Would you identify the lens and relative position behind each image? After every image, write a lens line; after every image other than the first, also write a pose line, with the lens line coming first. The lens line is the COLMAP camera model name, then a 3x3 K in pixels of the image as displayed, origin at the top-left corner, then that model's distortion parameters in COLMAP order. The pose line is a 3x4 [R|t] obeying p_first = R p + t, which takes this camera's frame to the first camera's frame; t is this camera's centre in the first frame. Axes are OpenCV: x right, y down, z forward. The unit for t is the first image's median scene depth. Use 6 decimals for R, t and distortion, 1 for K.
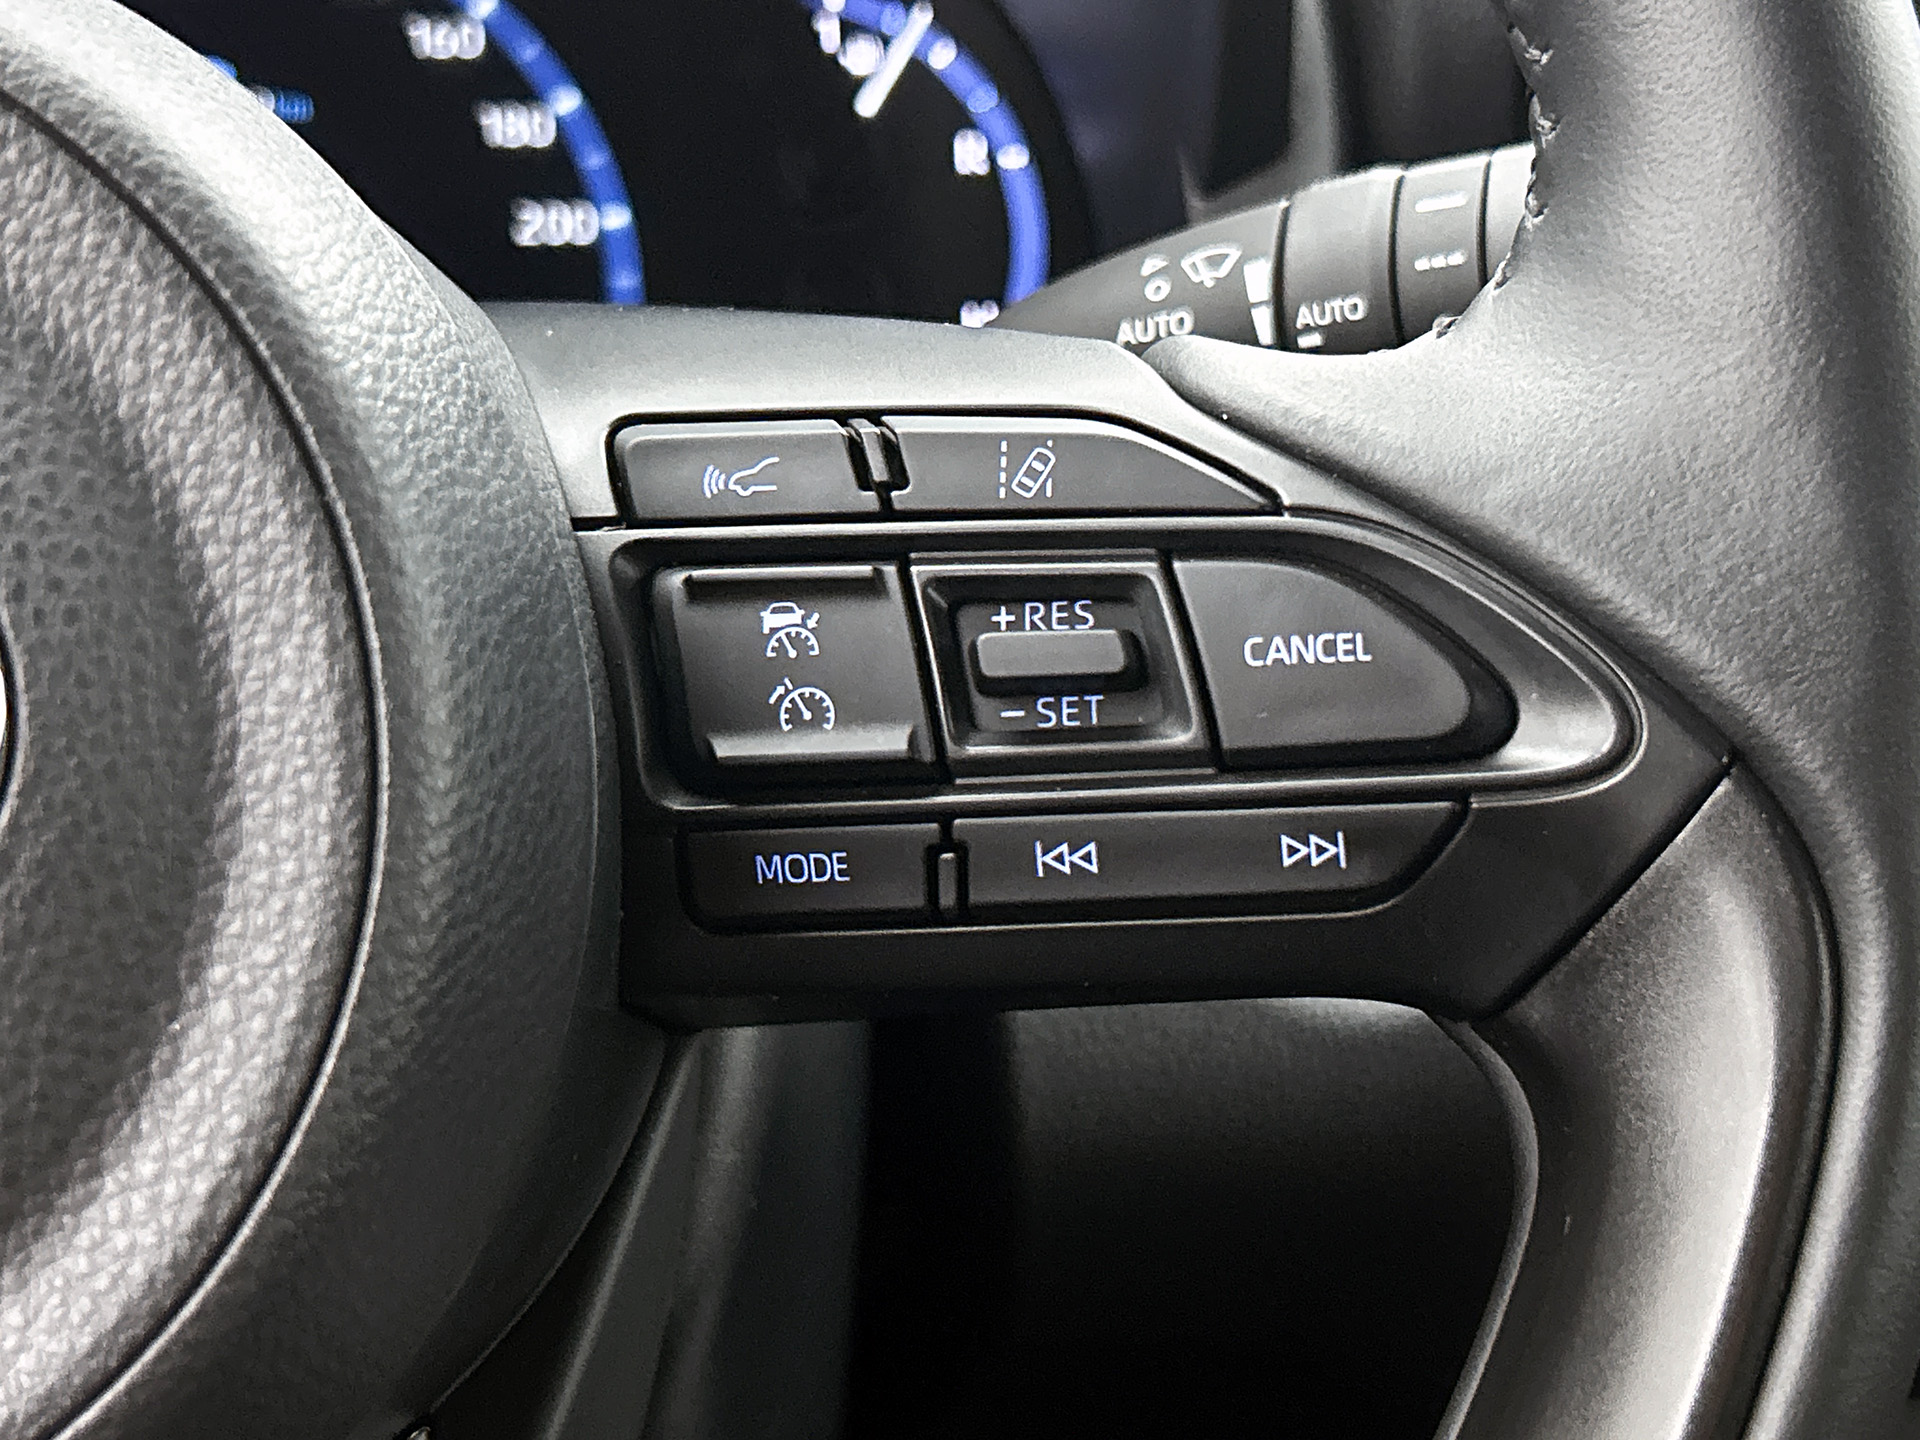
lens RADIAL K [[2843.5, 0, 957.0], [0, 2843.5, 711.0], [0, 0, 1]] dist [0.247915, -0.988659]
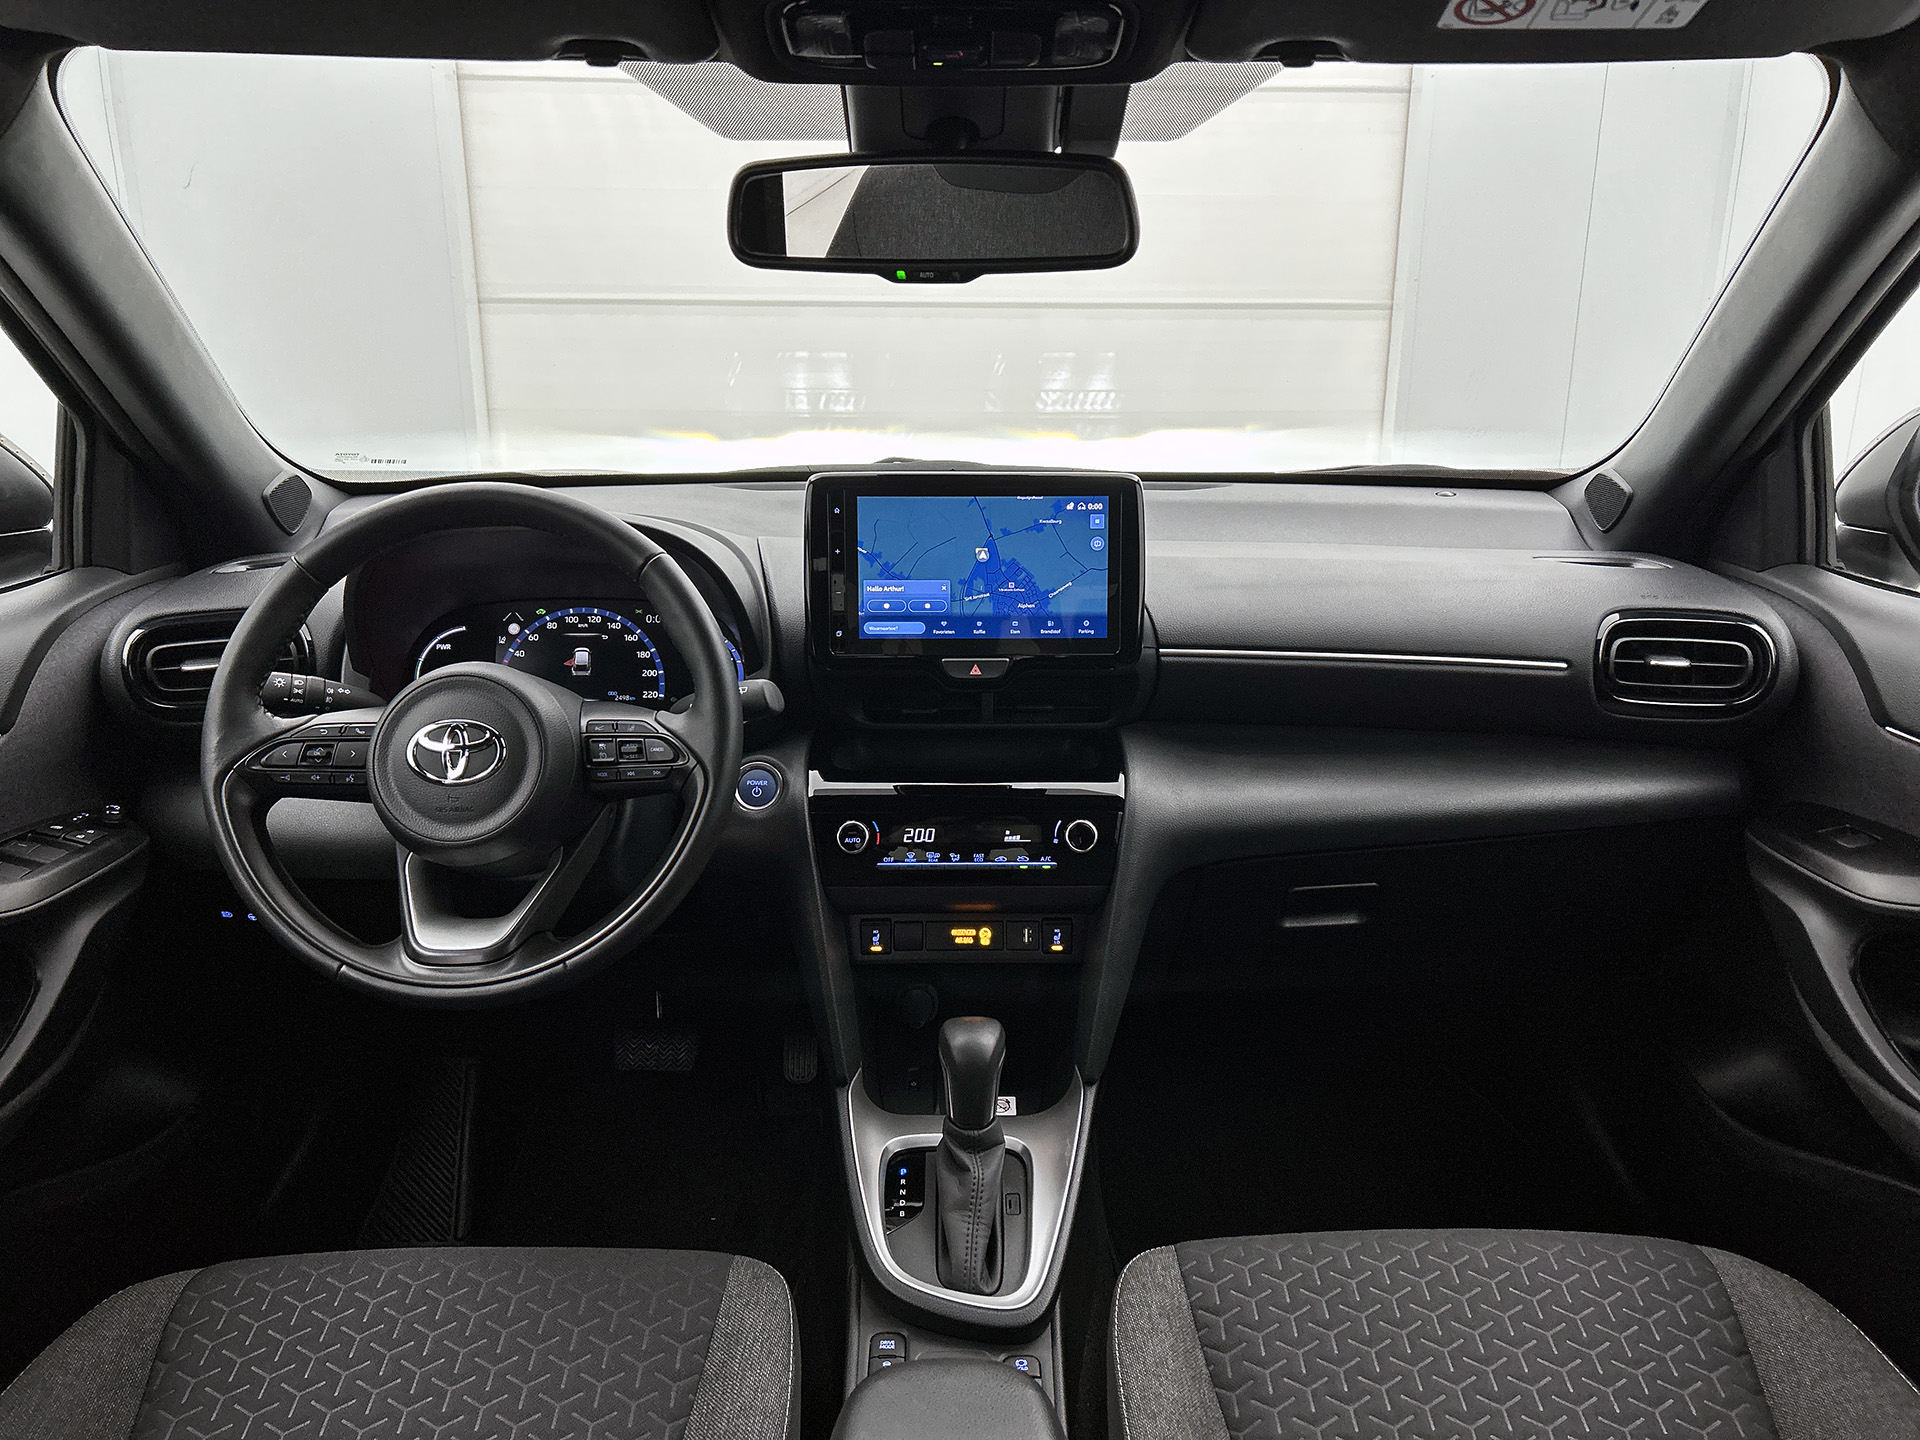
lens RADIAL K [[1436.6, 0, 960.0], [0, 1436.6, 720.0], [0, 0, 1]] dist [0.027091, -0.054865]
pose [[0.993306, 0.020269, -0.113717, 1.677409], [-0.027859, 0.997460, -0.065555, 0.164431], [0.112099, 0.068284, 0.991348, -3.542842]]
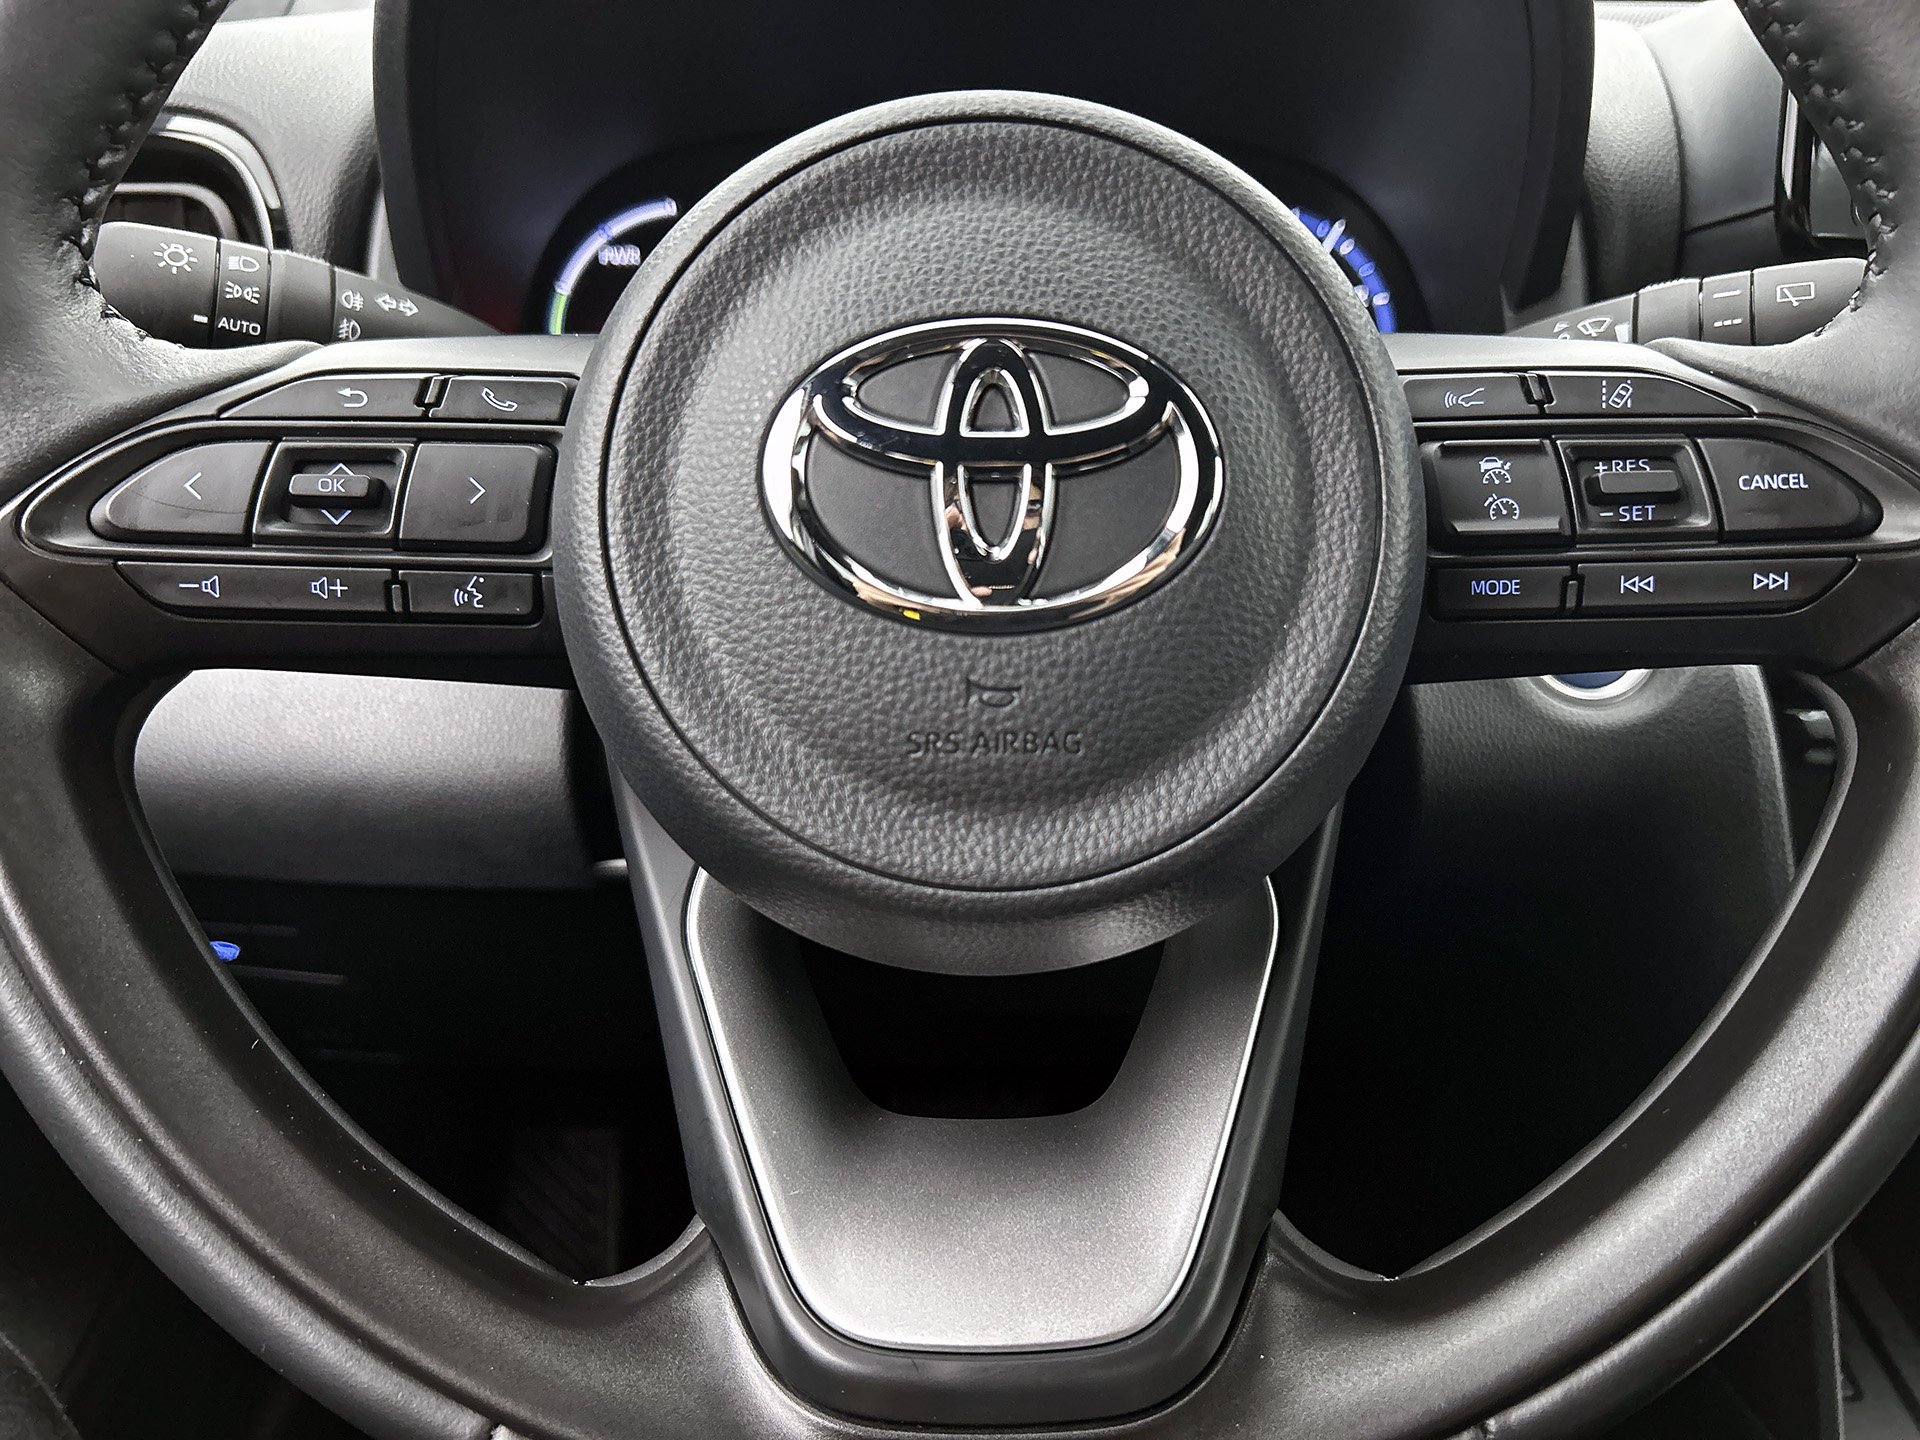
lens RADIAL K [[1436.6, 0, 960.0], [0, 1436.6, 720.0], [0, 0, 1]] dist [0.027091, -0.054865]
pose [[0.995266, 0.037155, -0.089810, -0.404656], [-0.032309, 0.997973, 0.054823, 0.125643], [0.091665, -0.051662, 0.994449, -0.088359]]
